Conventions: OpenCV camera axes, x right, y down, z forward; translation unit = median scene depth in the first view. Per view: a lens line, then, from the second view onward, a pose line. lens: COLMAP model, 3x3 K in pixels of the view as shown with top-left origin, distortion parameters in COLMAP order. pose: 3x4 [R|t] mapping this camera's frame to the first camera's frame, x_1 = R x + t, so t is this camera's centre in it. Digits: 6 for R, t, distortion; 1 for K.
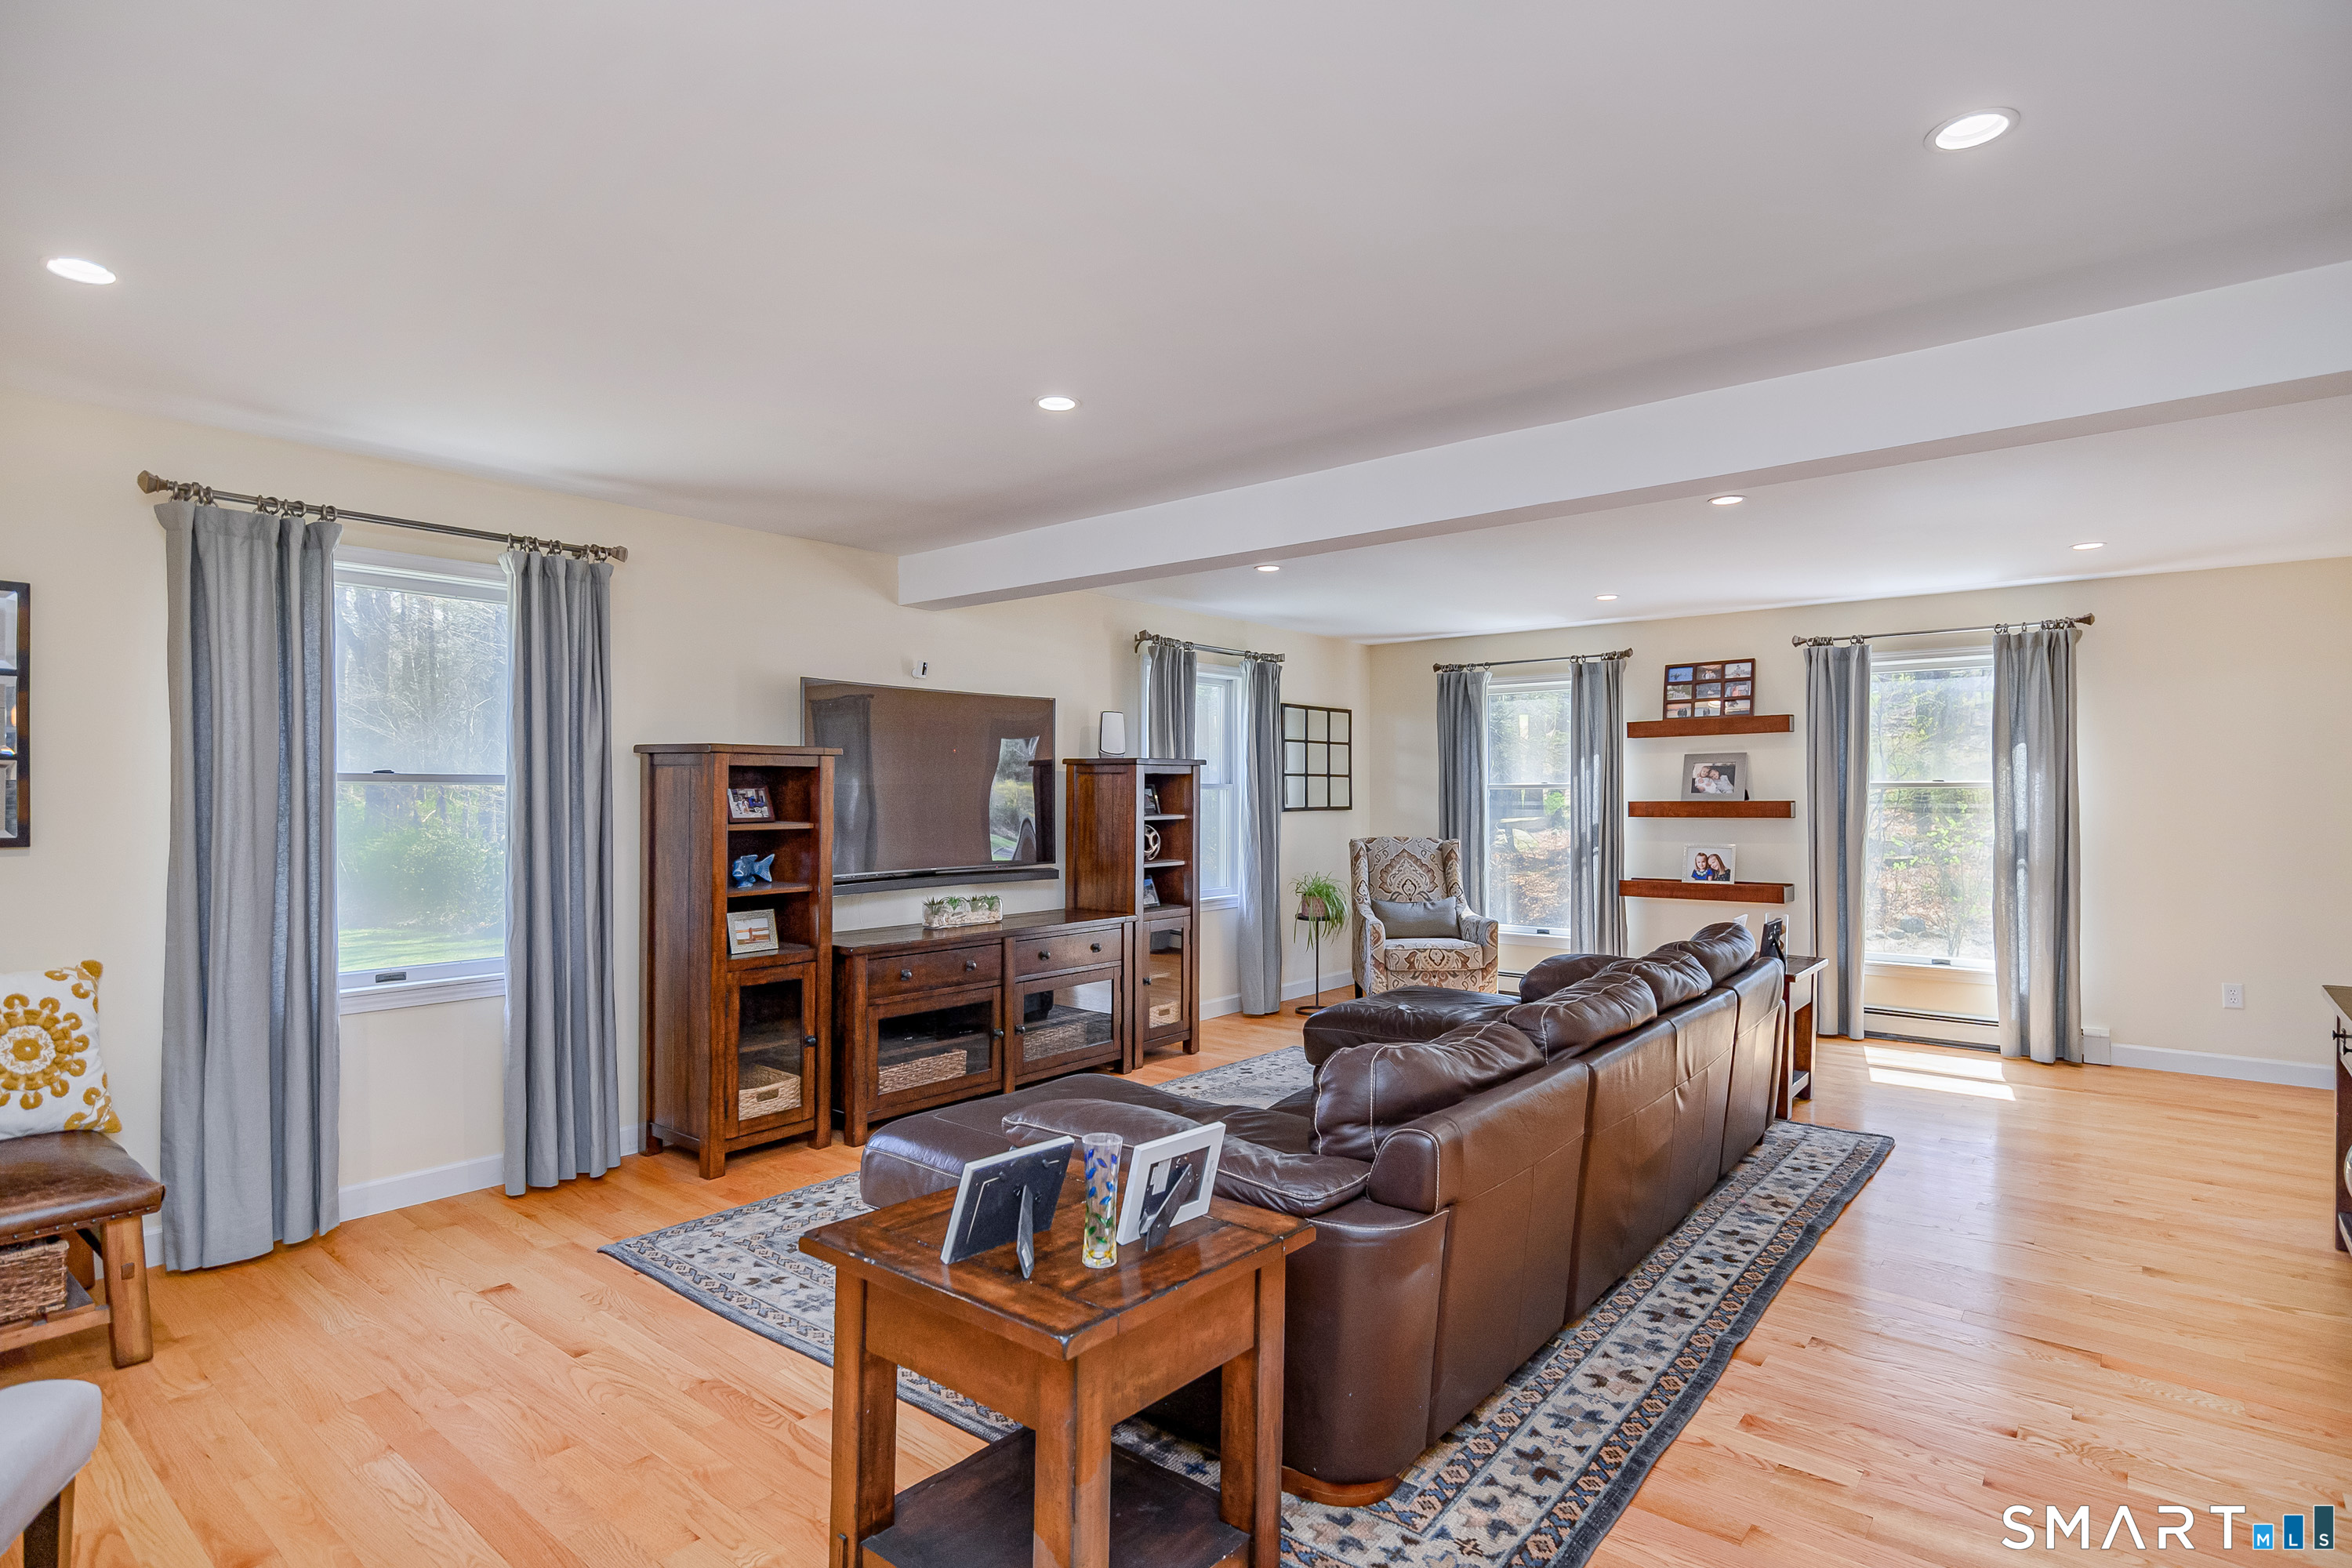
lens RADIAL K [[1194.8, 0, 1177.6], [0, 1194.8, 793.8], [0, 0, 1]] dist [-0.001327, 0.000366]
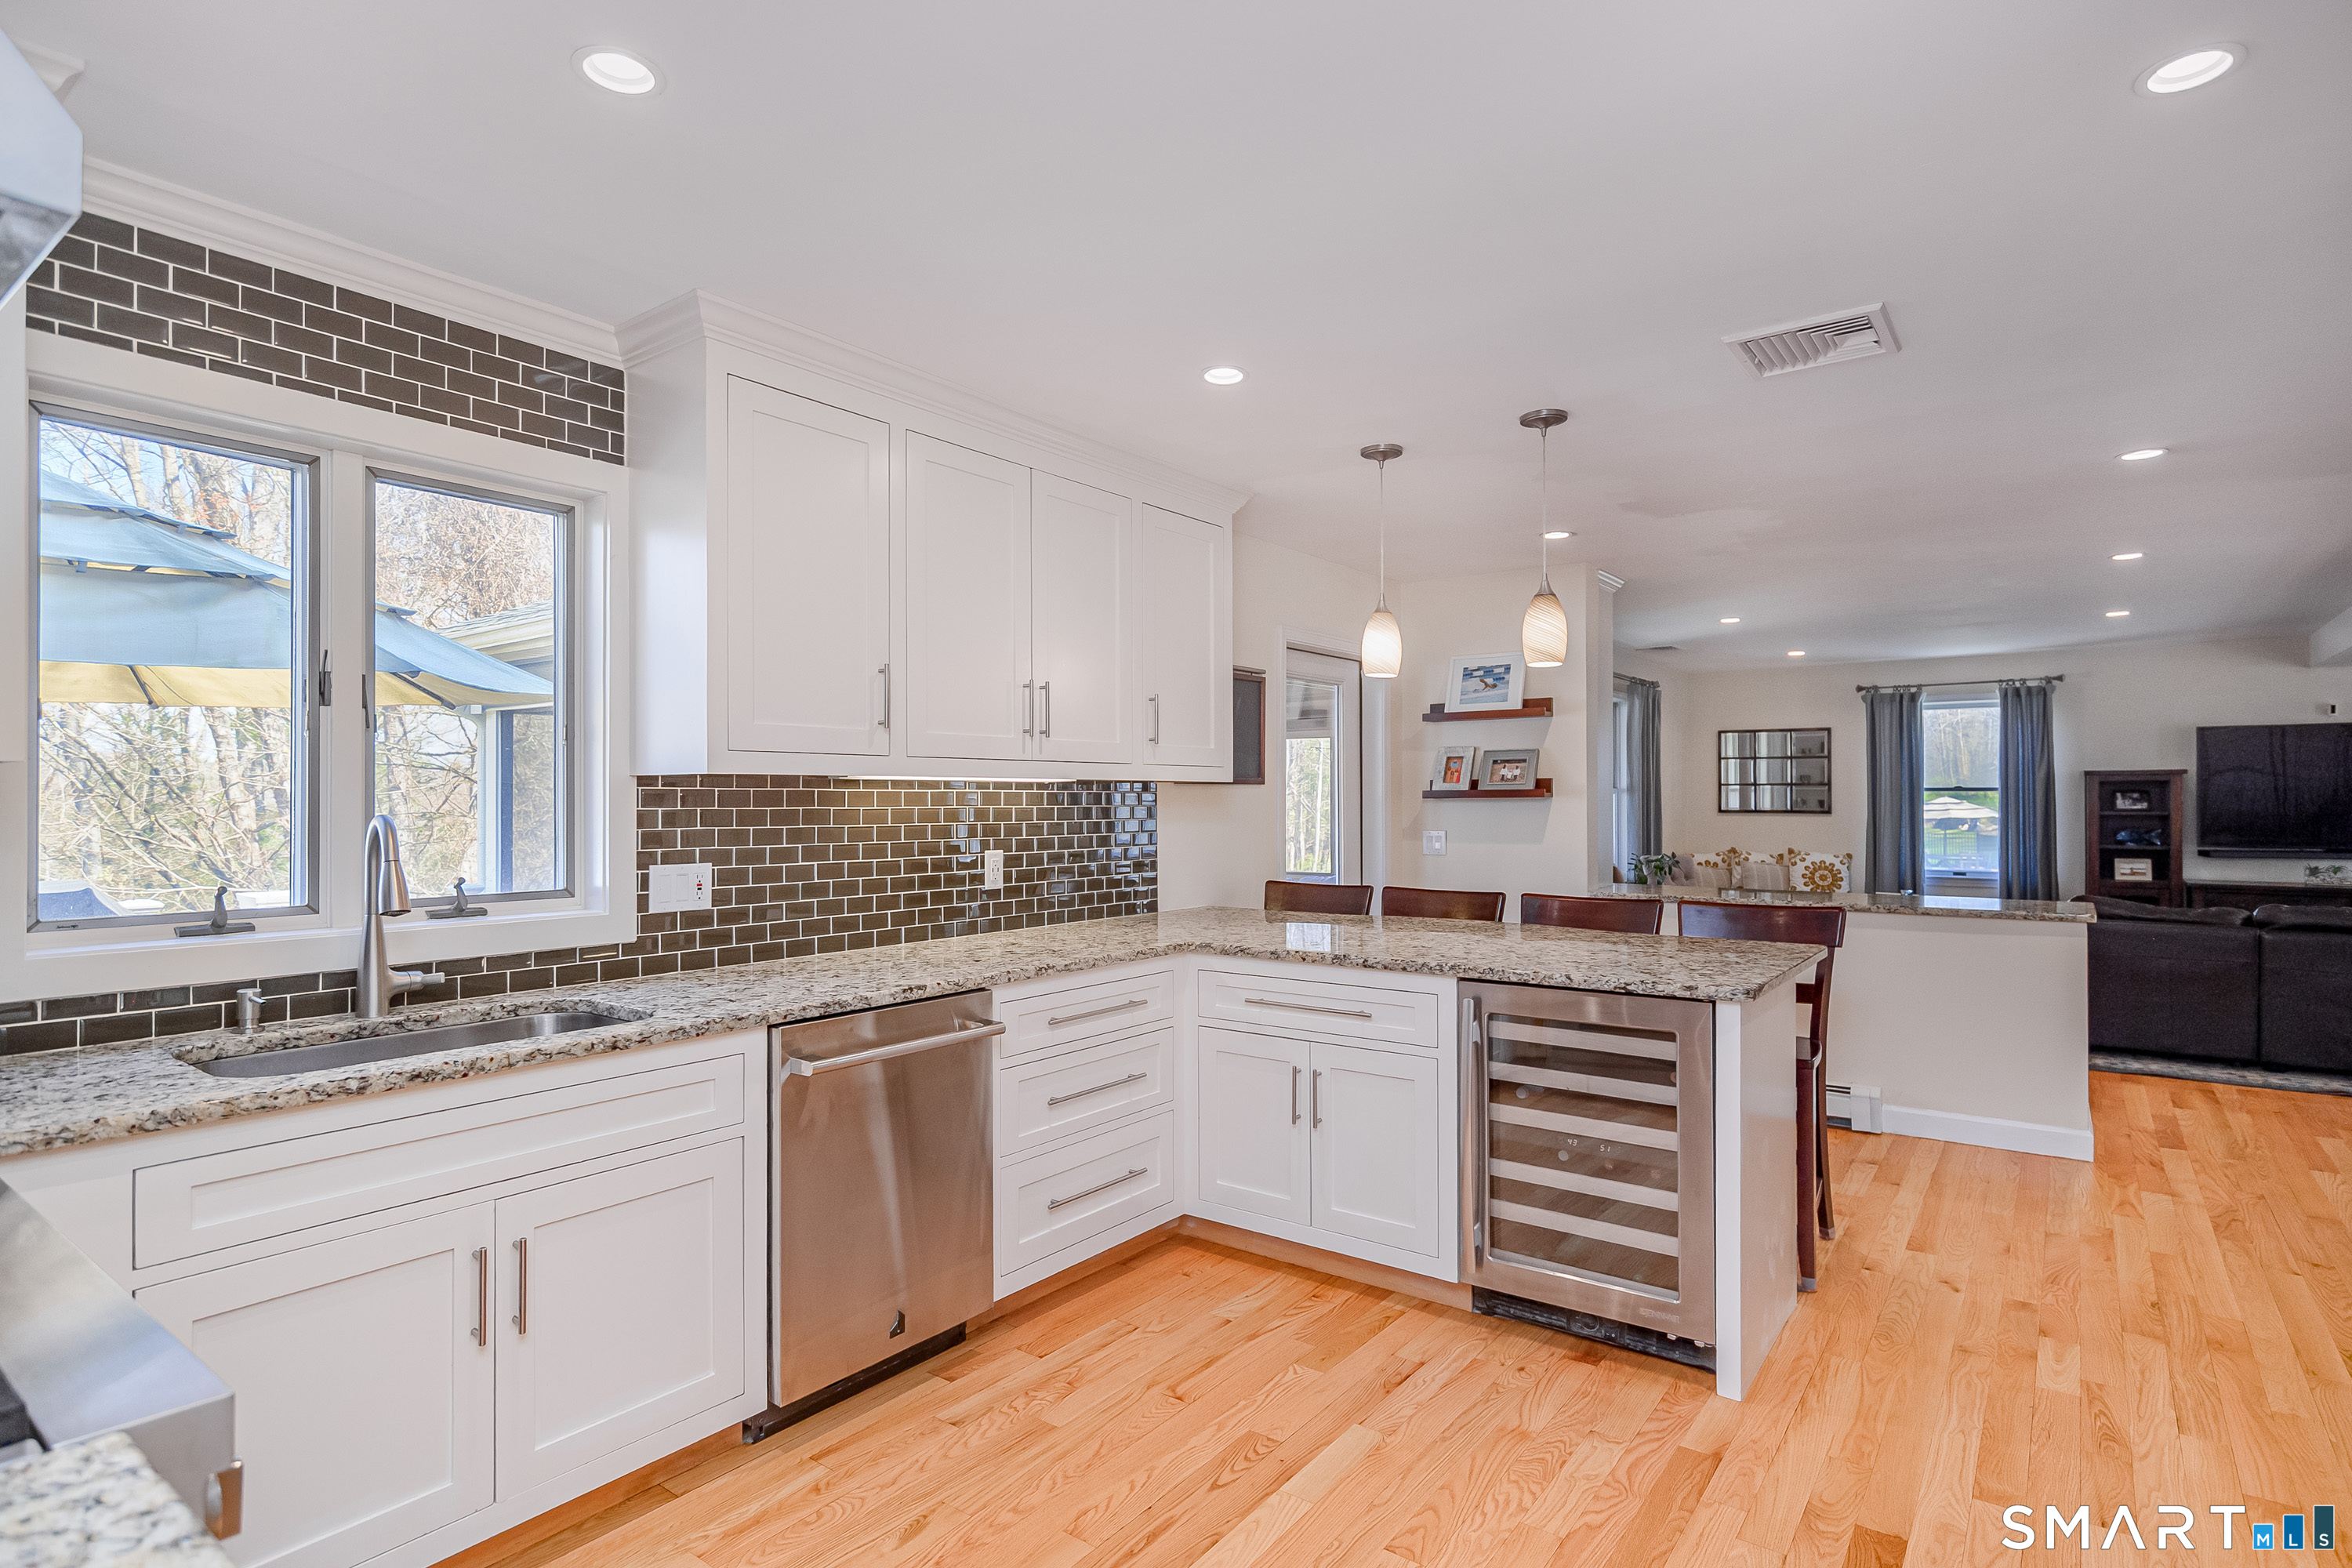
lens RADIAL K [[1194.8, 0, 1174.4], [0, 1194.8, 792.7], [0, 0, 1]] dist [-0.001327, 0.000366]
pose [[0.039147, -0.004682, -0.999223, 0.977642], [0.001273, 0.999988, -0.004635, 0.001547], [0.999233, -0.001090, 0.039152, -0.383998]]
